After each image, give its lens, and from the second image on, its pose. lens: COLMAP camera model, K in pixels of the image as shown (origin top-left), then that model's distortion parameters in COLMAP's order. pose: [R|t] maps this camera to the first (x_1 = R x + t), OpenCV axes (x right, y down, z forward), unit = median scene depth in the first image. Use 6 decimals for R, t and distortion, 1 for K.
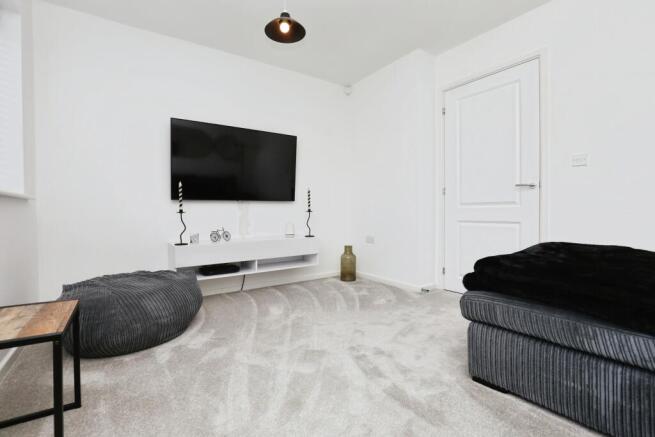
lens RADIAL K [[300.7, 0, 329.3], [0, 300.7, 216.3], [0, 0, 1]] dist [-0.023371, 0.004564]
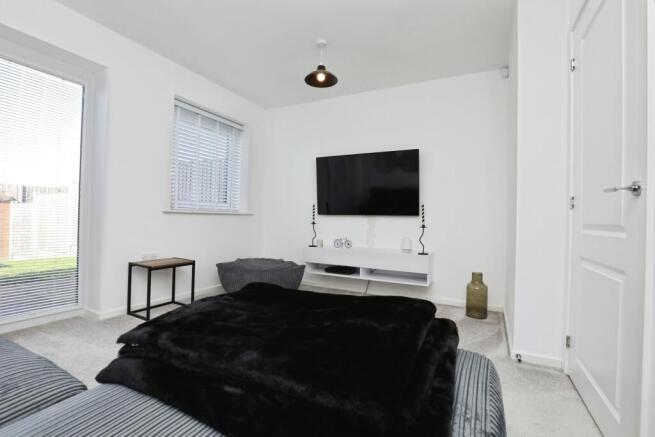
lens RADIAL K [[300.7, 0, 329.0], [0, 300.7, 216.5], [0, 0, 1]] dist [-0.023371, 0.004564]
pose [[0.471537, 0.014604, -0.881726, 0.620946], [-0.040766, 0.999155, -0.005253, -0.033242], [0.880904, 0.038421, 0.471733, 0.305309]]
